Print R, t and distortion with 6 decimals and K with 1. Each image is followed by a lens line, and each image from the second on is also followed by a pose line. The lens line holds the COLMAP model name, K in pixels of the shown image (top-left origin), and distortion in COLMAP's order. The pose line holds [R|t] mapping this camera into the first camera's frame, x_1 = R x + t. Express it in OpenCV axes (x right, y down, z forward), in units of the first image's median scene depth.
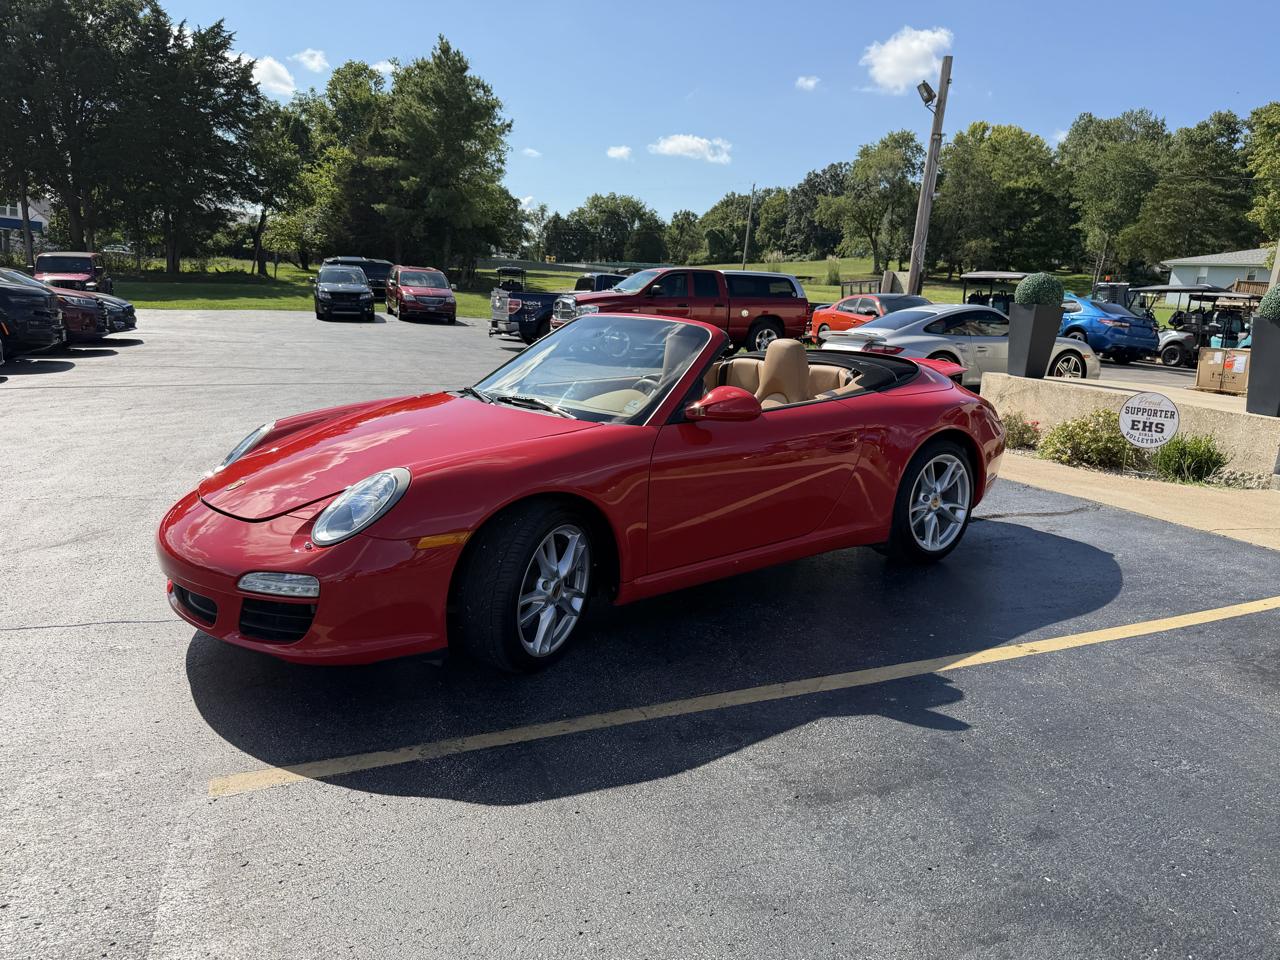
lens RADIAL K [[935.0, 0, 643.0], [0, 935.0, 493.5], [0, 0, 1]] dist [0.046244, -0.072494]
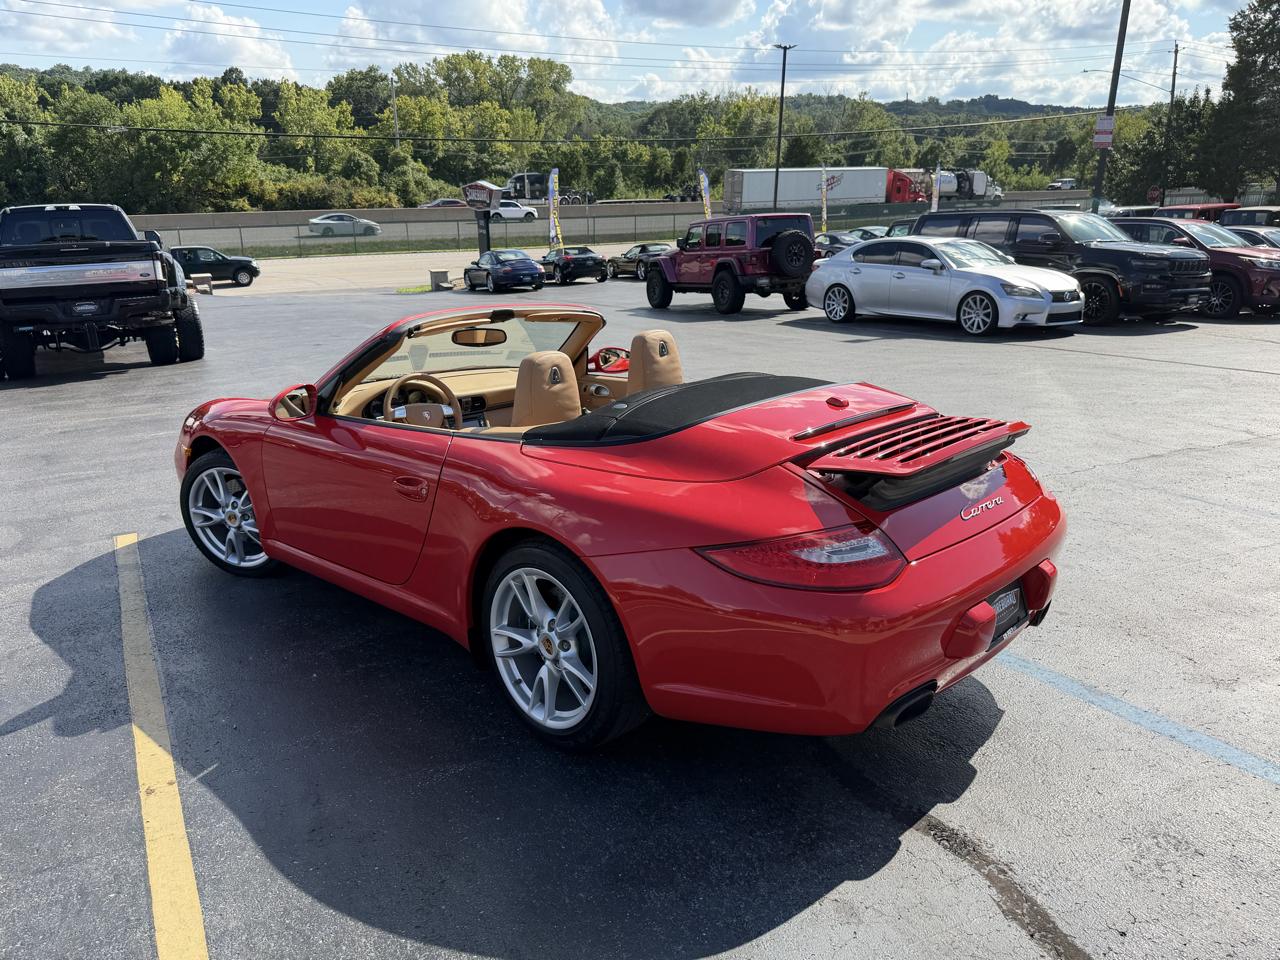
lens RADIAL K [[930.6, 0, 632.7], [0, 930.6, 487.5], [0, 0, 1]] dist [0.030065, -0.047146]
pose [[0.137668, 0.233243, -0.962624, 0.118936], [-0.191129, 0.959868, 0.205241, -0.030052], [0.971863, 0.155730, 0.176723, 0.128369]]
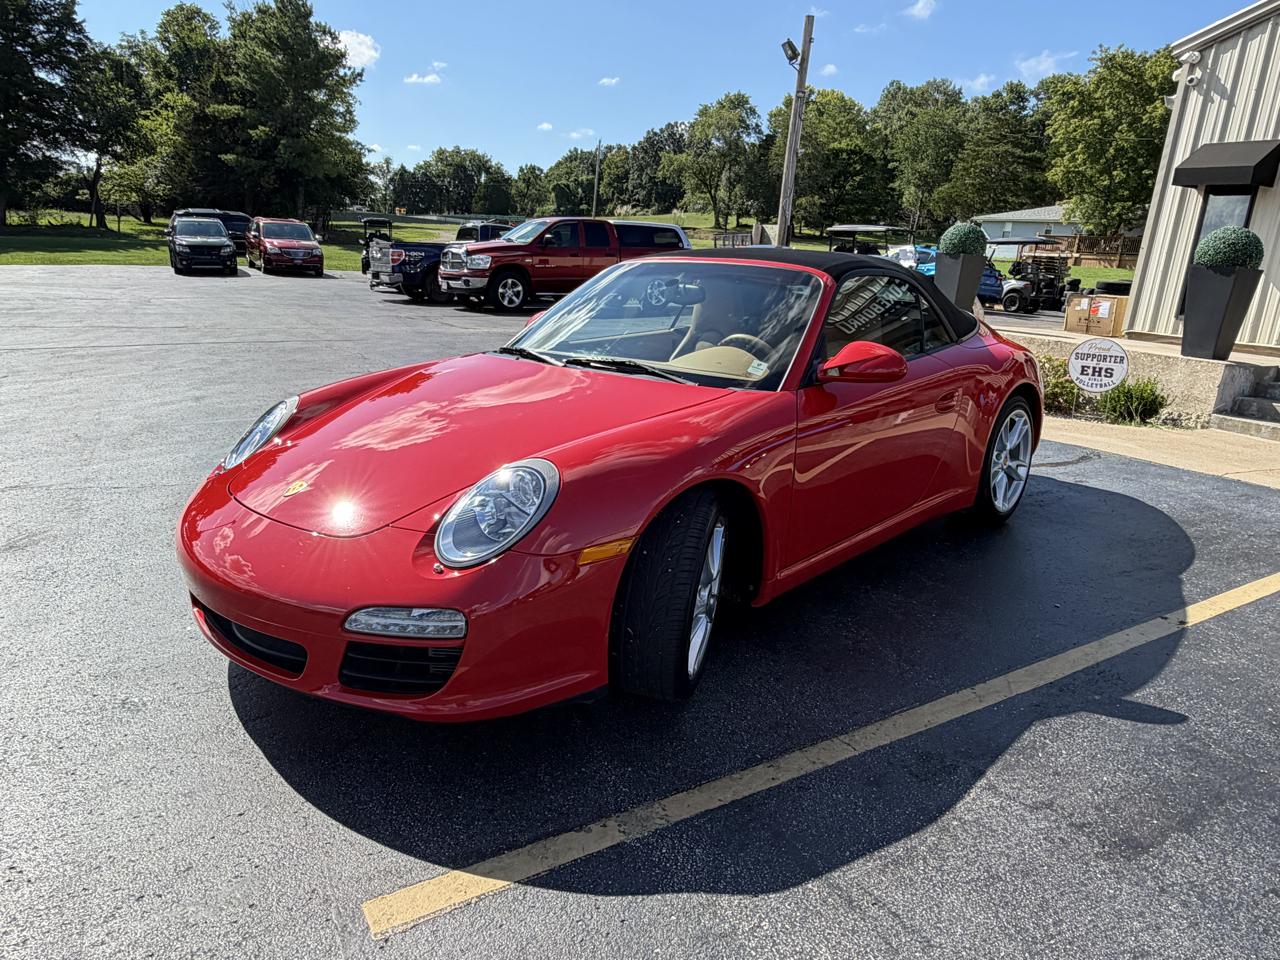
lens RADIAL K [[886.3, 0, 640.1], [0, 886.3, 487.5], [0, 0, 1]] dist [-0.015092, 0.014496]
pose [[0.986629, -0.043838, 0.156974, -0.026714], [0.035037, 0.997678, 0.058401, -0.003956], [-0.159170, -0.052120, 0.985874, 0.024266]]
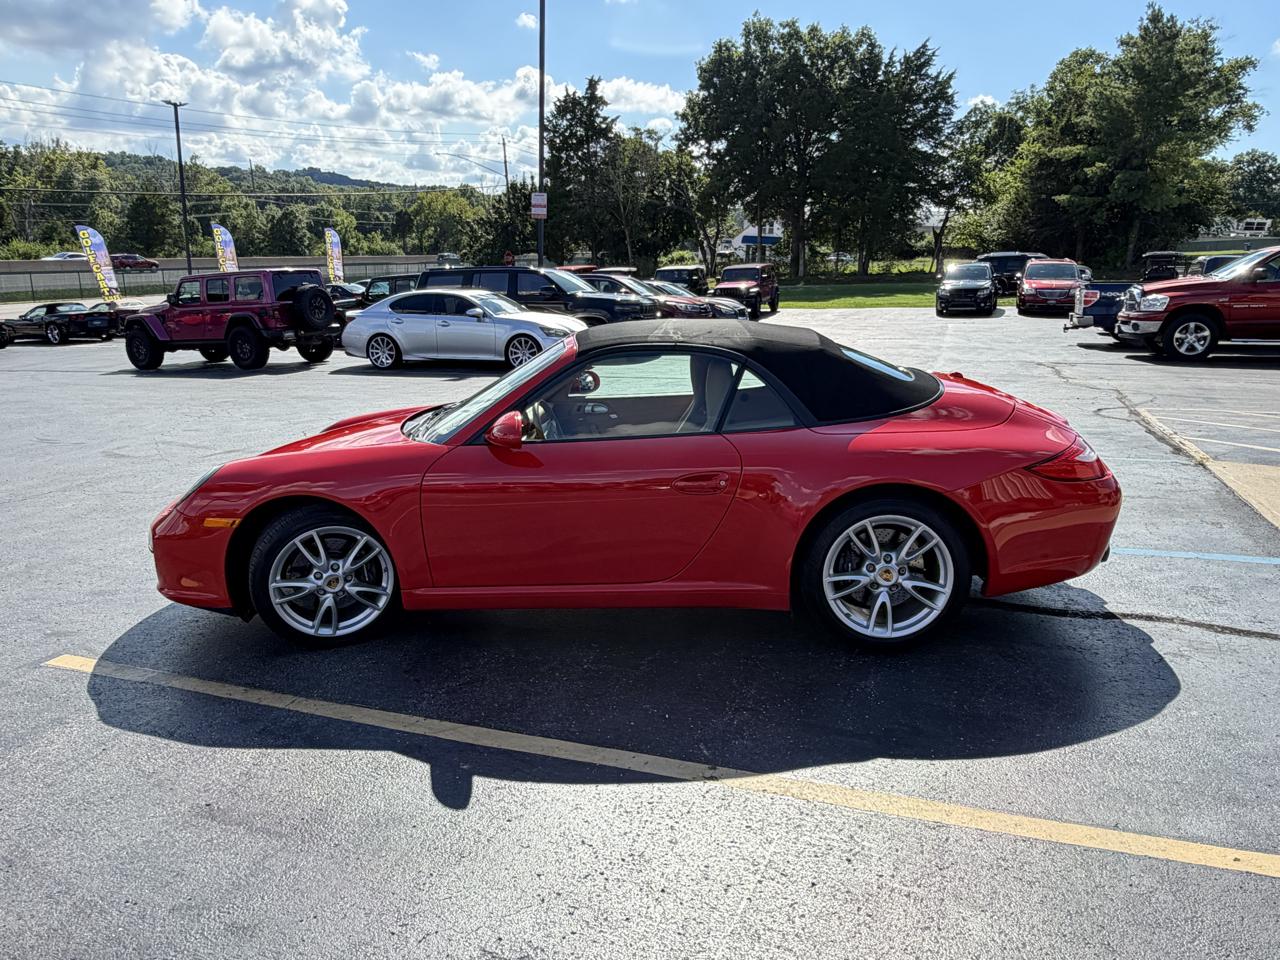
lens RADIAL K [[876.9, 0, 636.7], [0, 876.9, 503.3], [0, 0, 1]] dist [-0.002041, -0.002280]
pose [[0.727069, 0.128158, -0.674497, 0.088286], [-0.106495, 0.991585, 0.073611, -0.011094], [0.678254, 0.018310, 0.734599, 0.045407]]
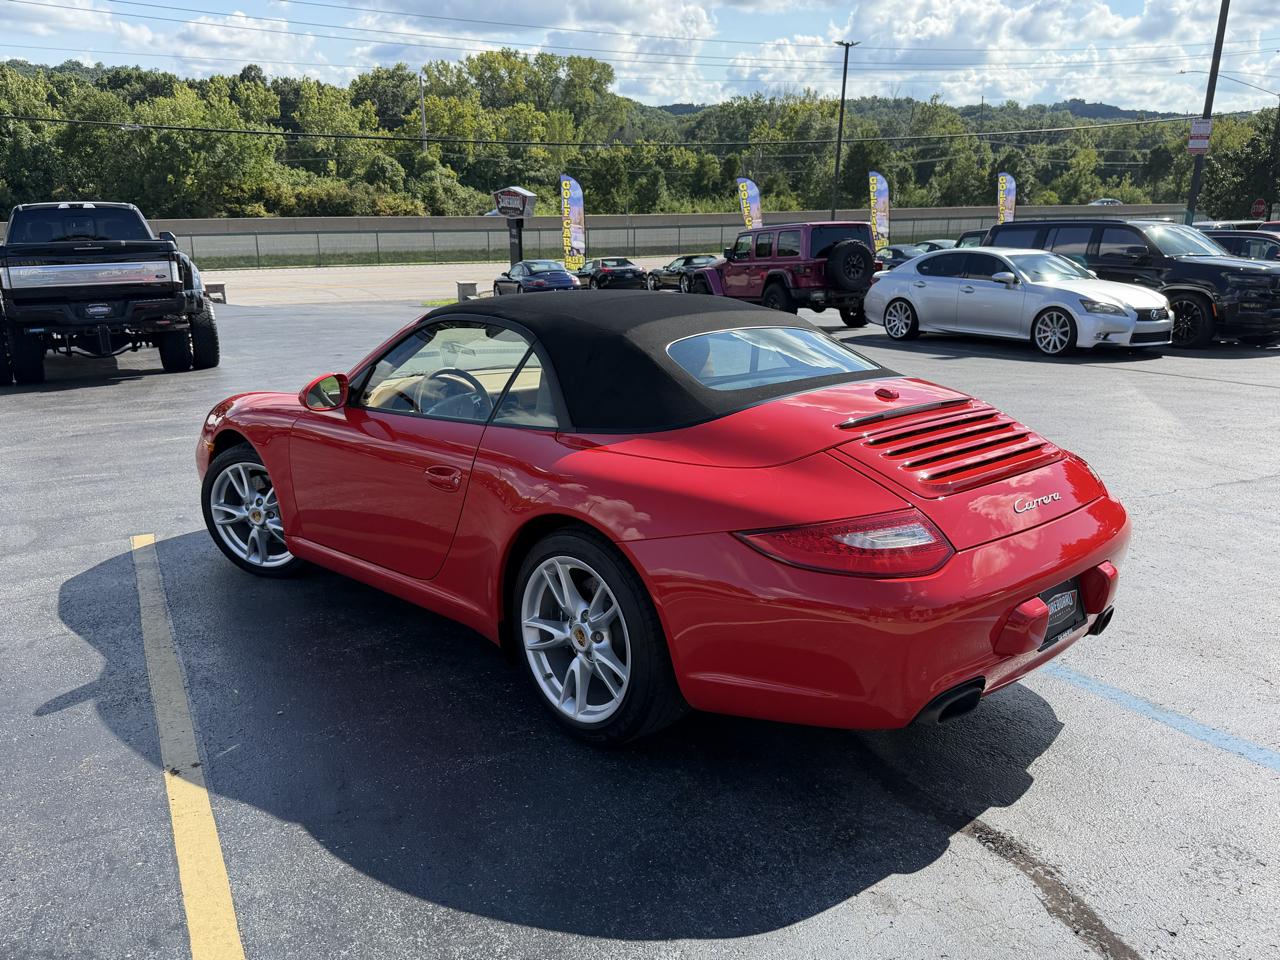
lens RADIAL K [[1018.7, 0, 628.2], [0, 1018.7, 504.5], [0, 0, 1]] dist [0.049036, -0.074450]
pose [[0.092538, 0.217308, -0.971707, 0.124786], [-0.204434, 0.959250, 0.195053, -0.027152], [0.974497, 0.180600, 0.133192, 0.128062]]
